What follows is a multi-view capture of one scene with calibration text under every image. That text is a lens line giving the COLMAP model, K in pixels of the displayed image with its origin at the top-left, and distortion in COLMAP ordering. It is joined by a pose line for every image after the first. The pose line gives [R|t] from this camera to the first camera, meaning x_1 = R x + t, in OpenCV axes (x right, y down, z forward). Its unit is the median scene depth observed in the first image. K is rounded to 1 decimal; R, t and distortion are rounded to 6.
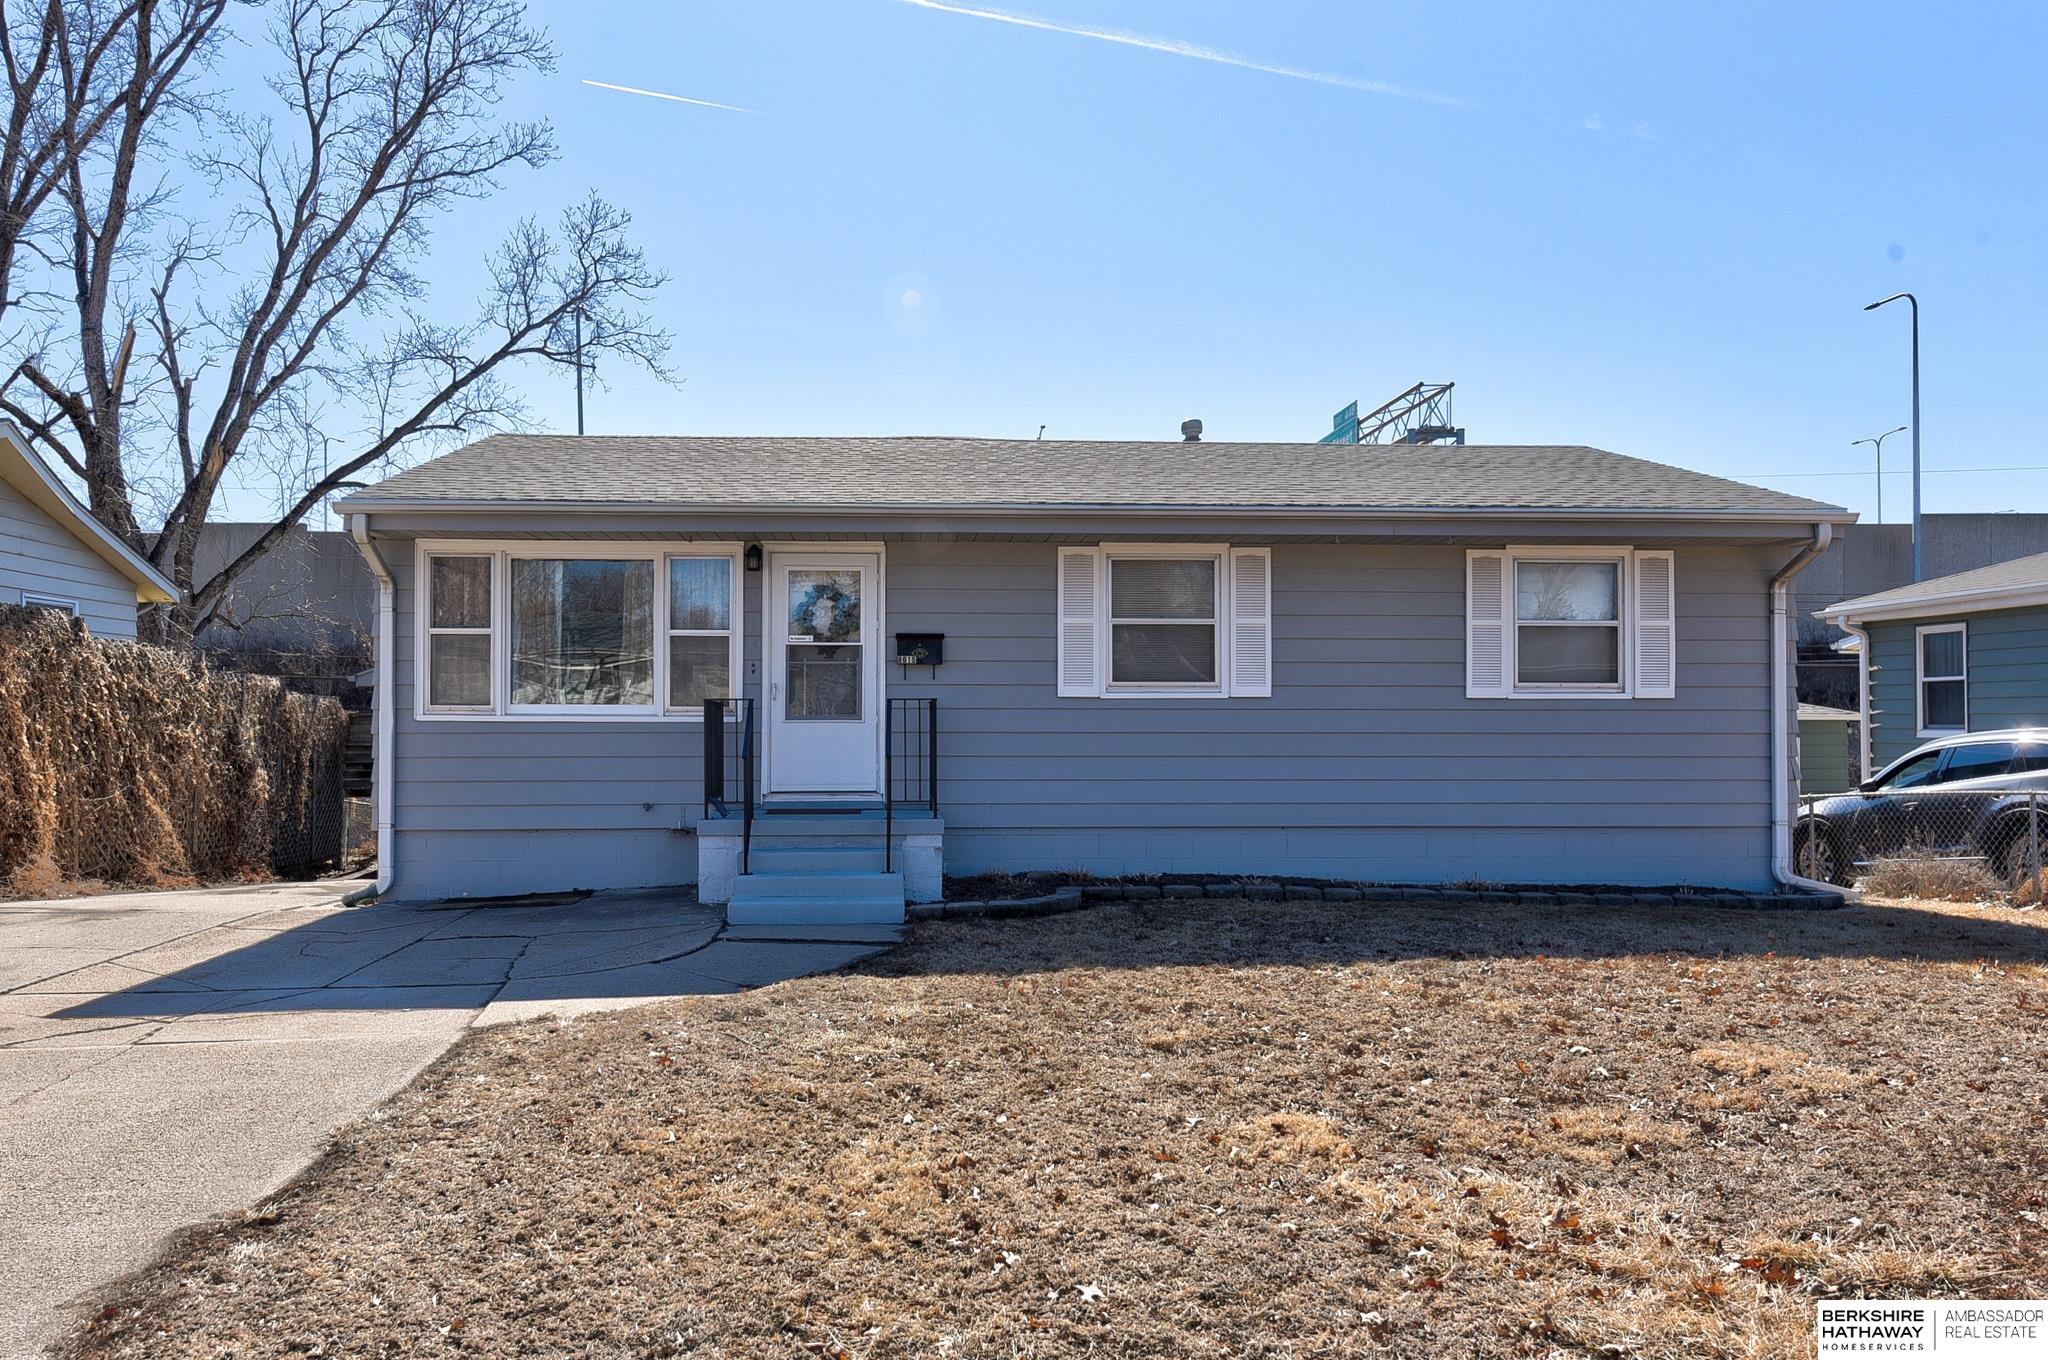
lens RADIAL K [[1202.3, 0, 1021.1], [0, 1202.3, 654.6], [0, 0, 1]] dist [0.001993, 0.000359]
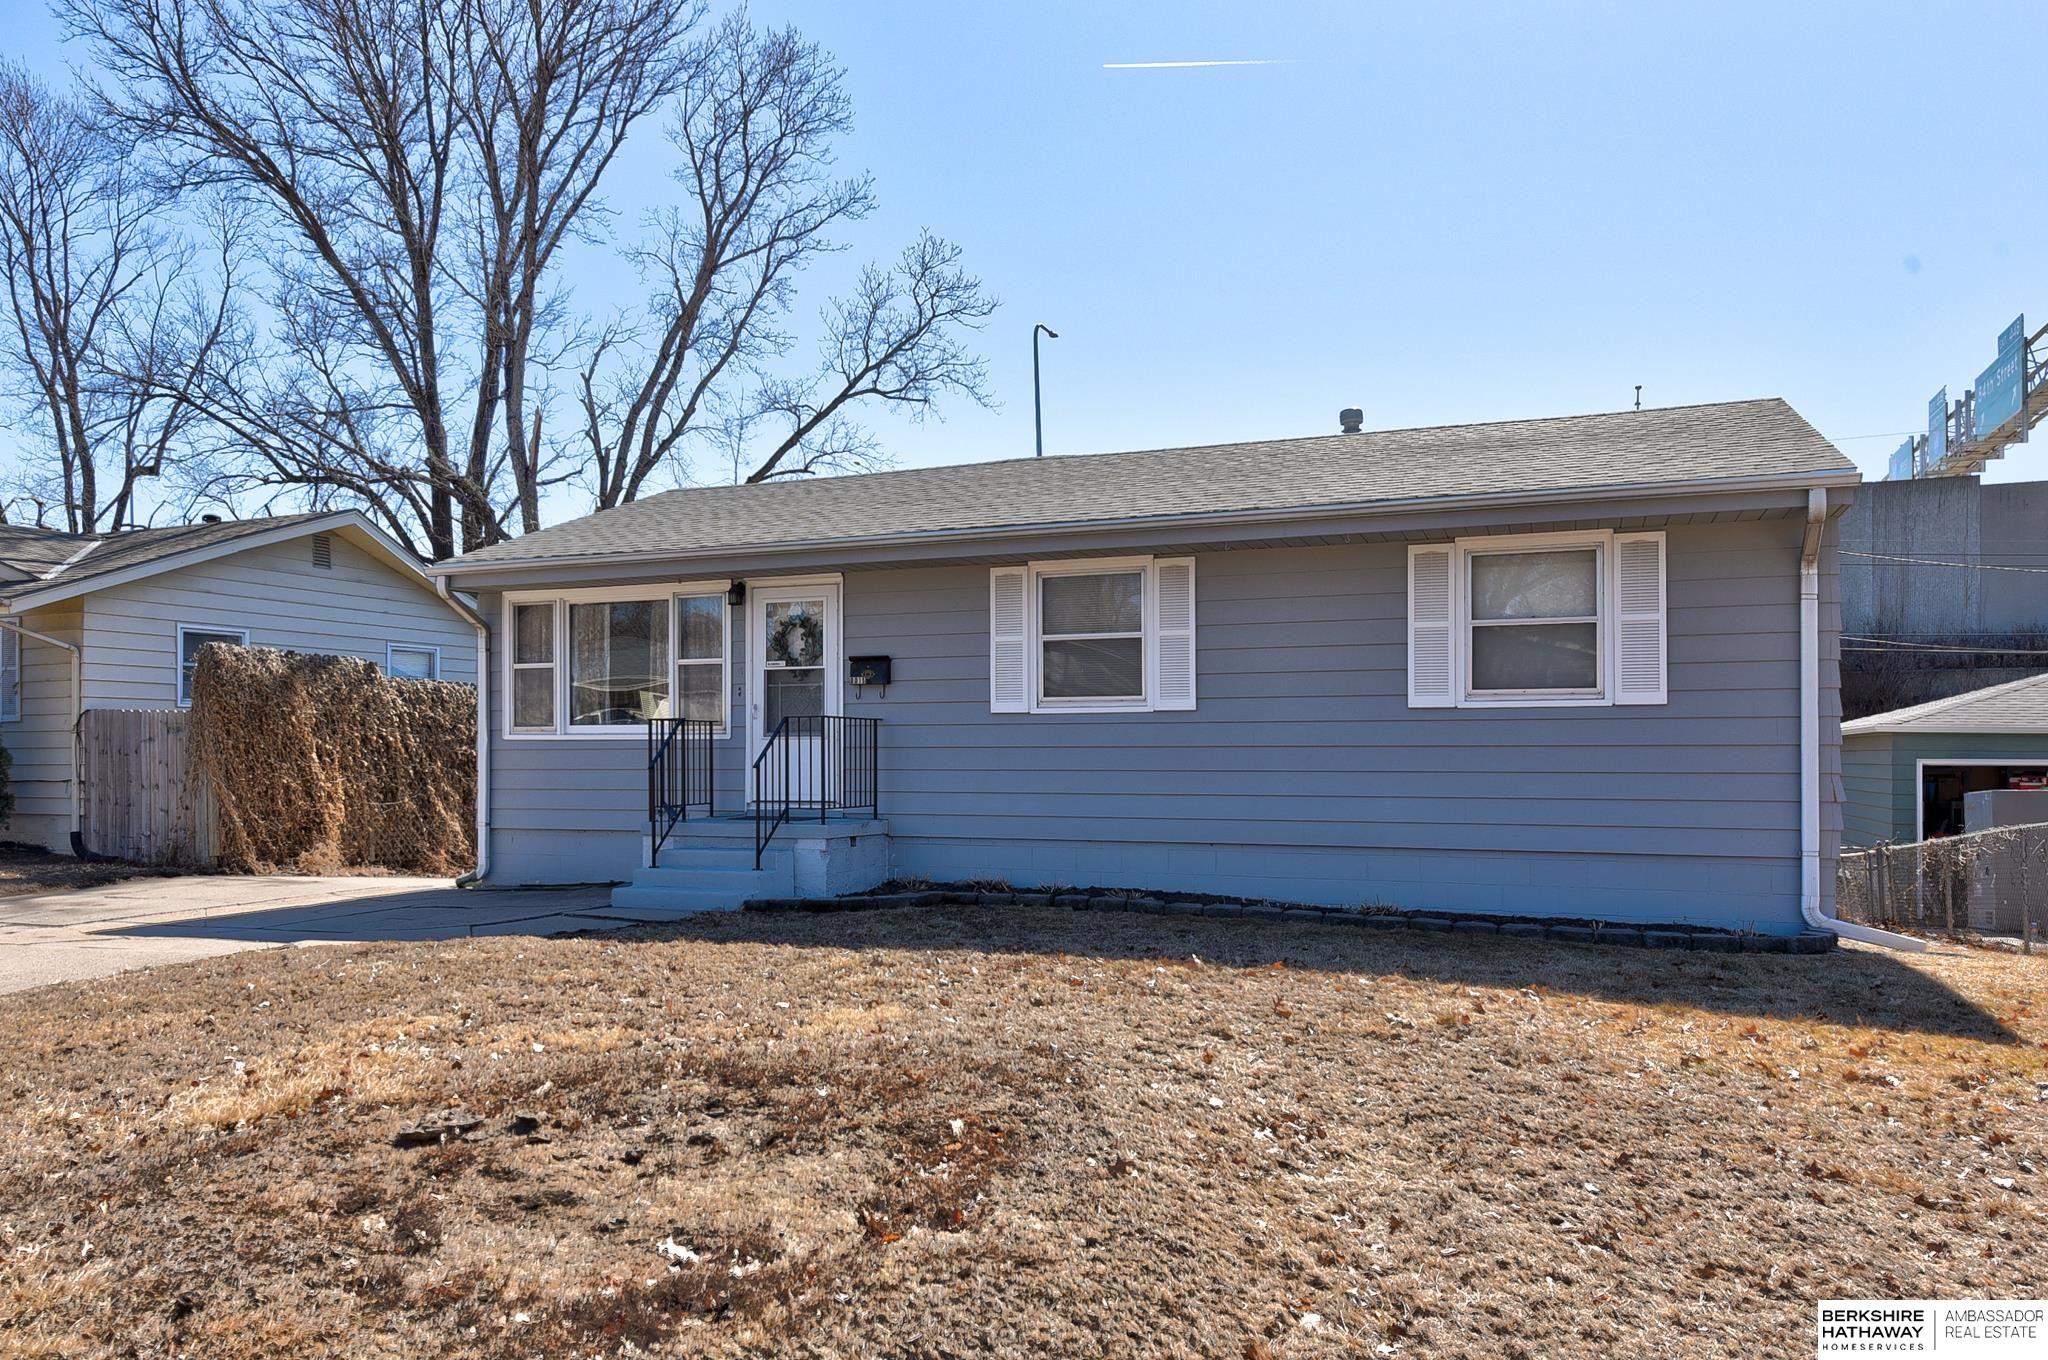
lens RADIAL K [[1265.3, 0, 949.9], [0, 1265.3, 684.0], [0, 0, 1]] dist [-0.000485, 0.001096]
pose [[0.925538, -0.023296, -0.377937, 0.408115], [0.027042, 0.999624, 0.004606, 0.004208], [0.377687, -0.014483, 0.925820, -0.025701]]
